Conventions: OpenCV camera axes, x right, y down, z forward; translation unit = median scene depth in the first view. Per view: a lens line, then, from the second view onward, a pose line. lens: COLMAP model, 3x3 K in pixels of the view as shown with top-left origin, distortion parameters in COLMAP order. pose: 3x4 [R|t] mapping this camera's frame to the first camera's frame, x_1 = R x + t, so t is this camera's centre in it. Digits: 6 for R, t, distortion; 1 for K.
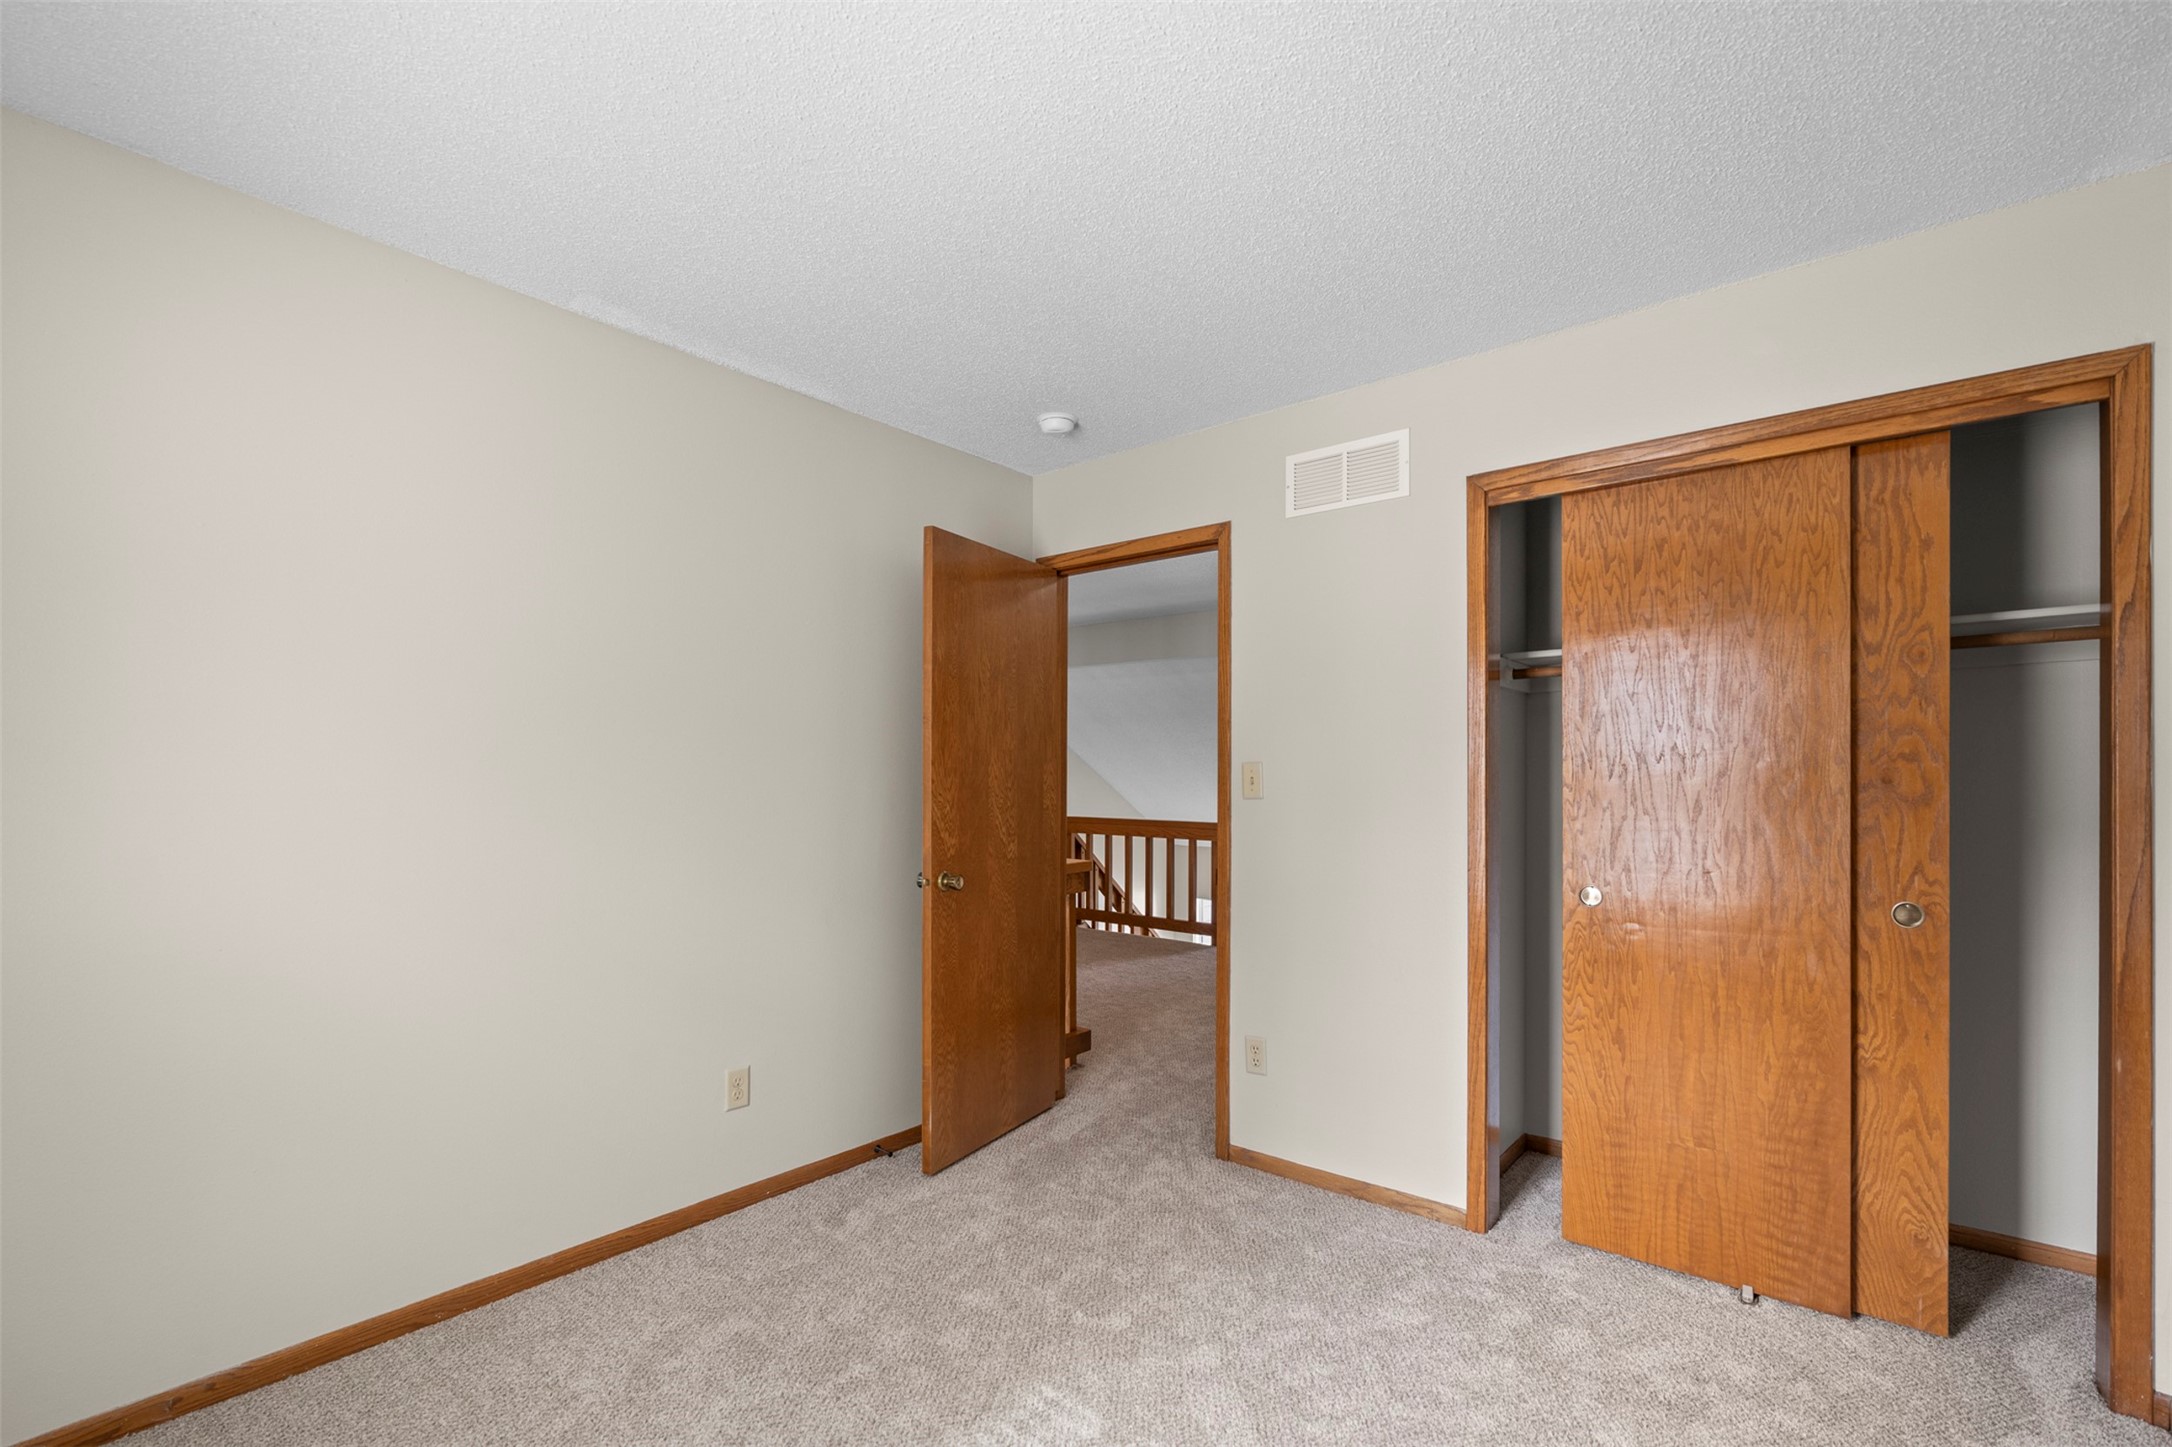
lens RADIAL K [[989.2, 0, 1090.3], [0, 989.2, 784.7], [0, 0, 1]] dist [0.001156, 0.000707]
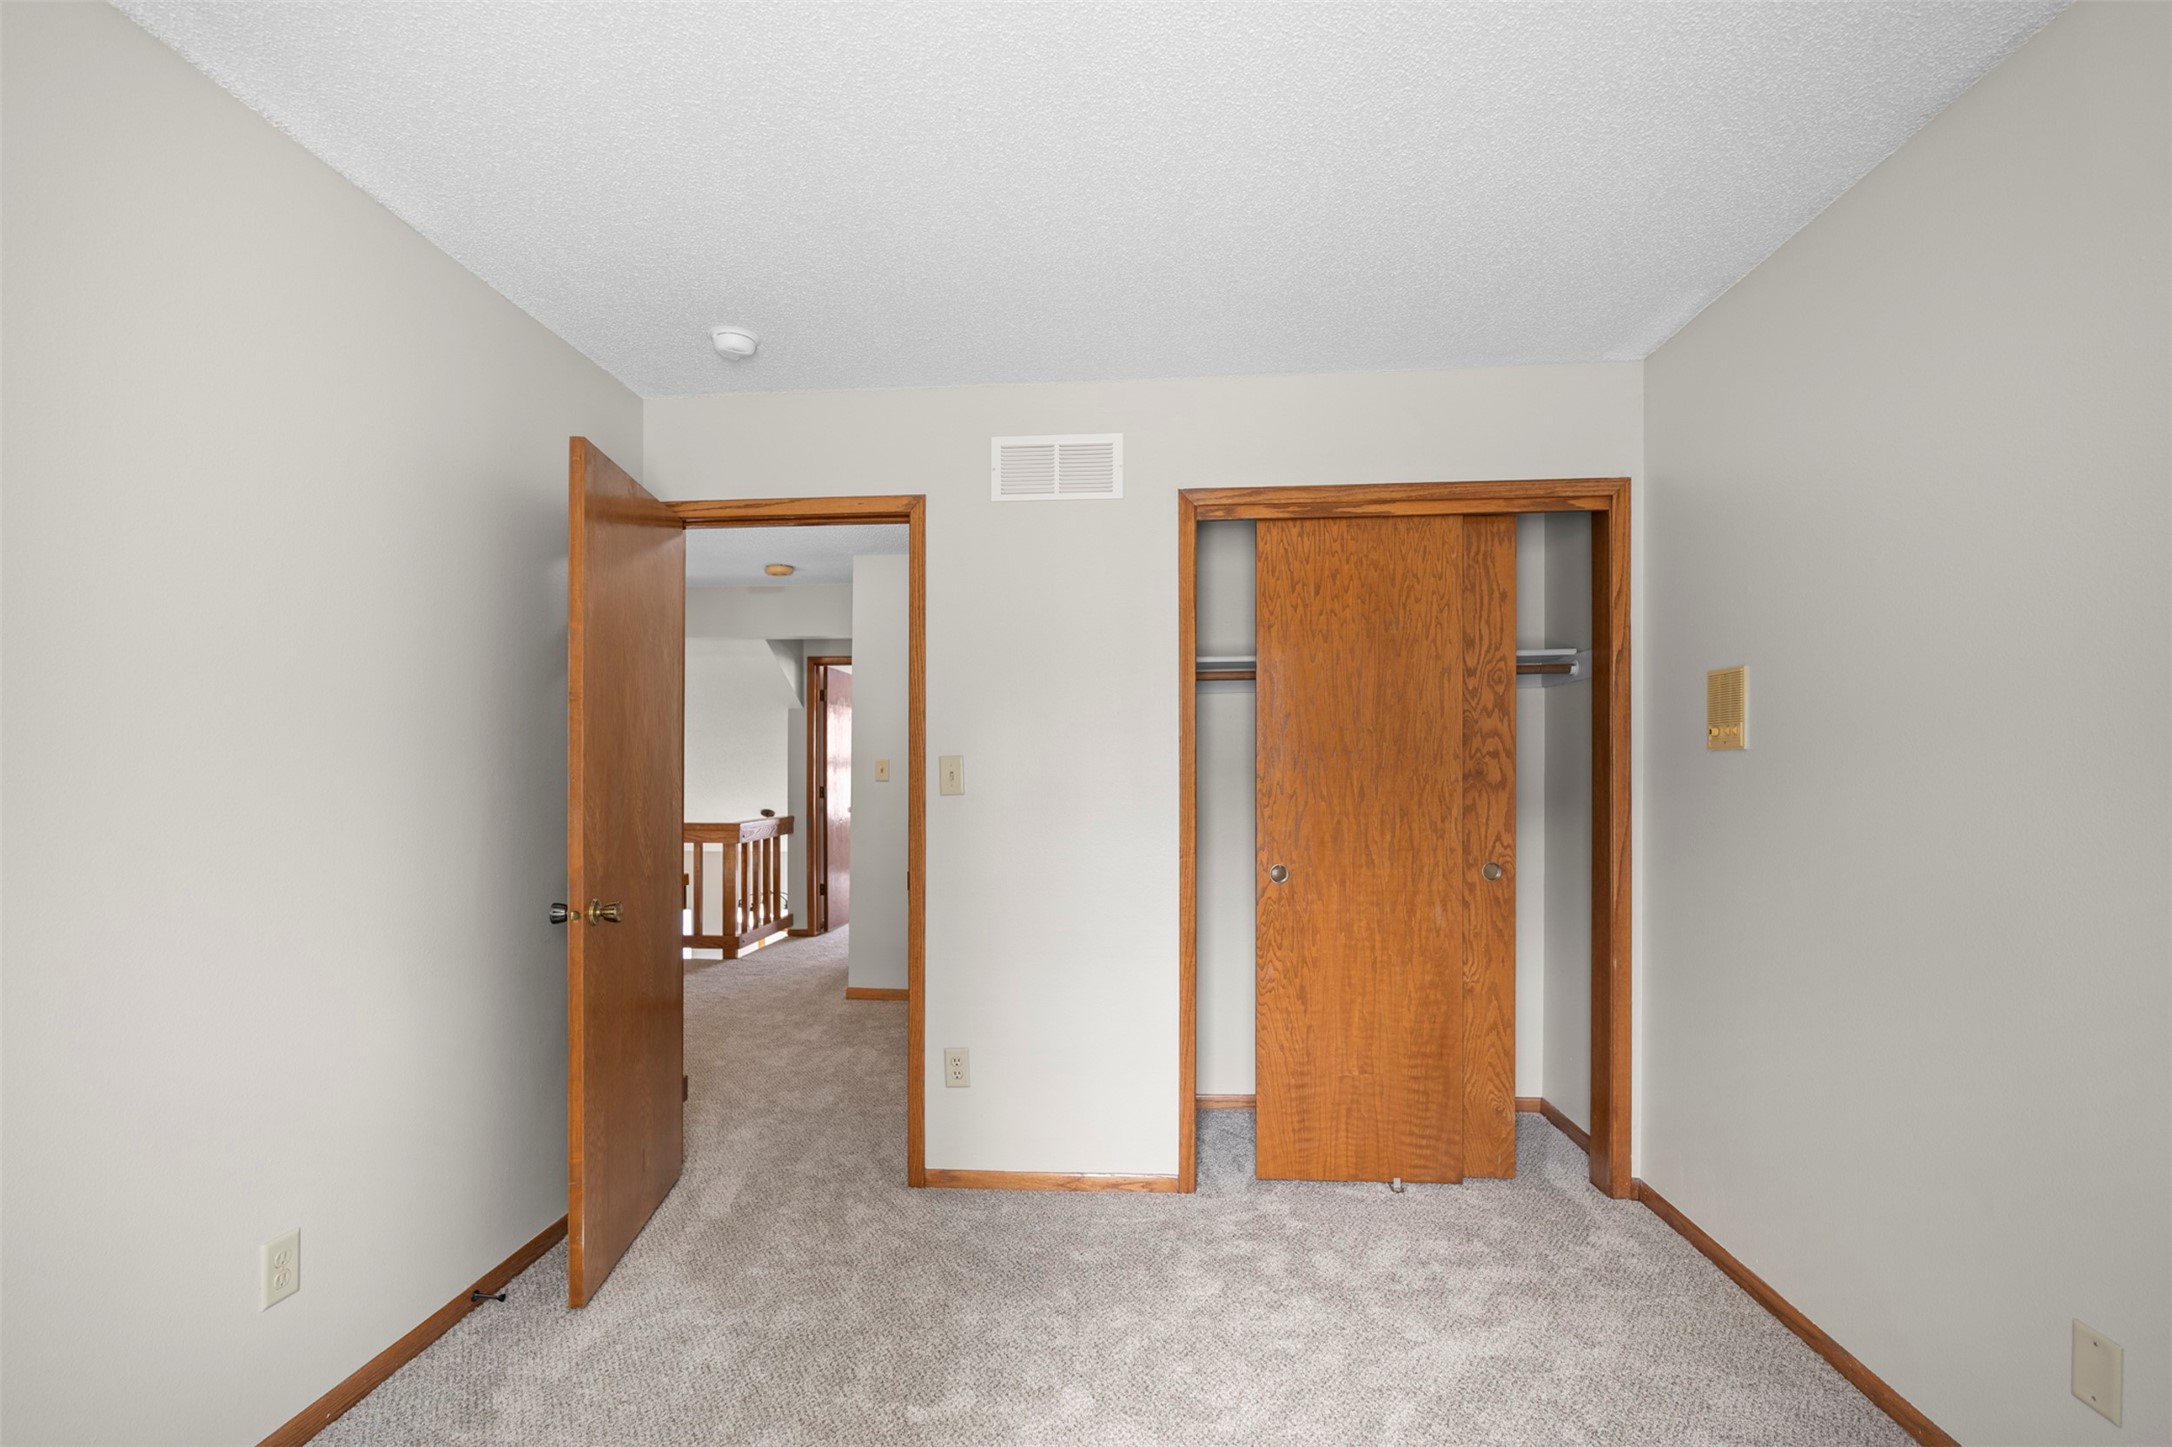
lens RADIAL K [[979.4, 0, 1093.2], [0, 979.4, 780.0], [0, 0, 1]] dist [0.001294, 0.001272]
pose [[0.809136, -0.010328, 0.587530, -0.337490], [0.009969, 0.999943, 0.003849, -0.002728], [-0.587537, 0.002742, 0.809193, 0.209677]]
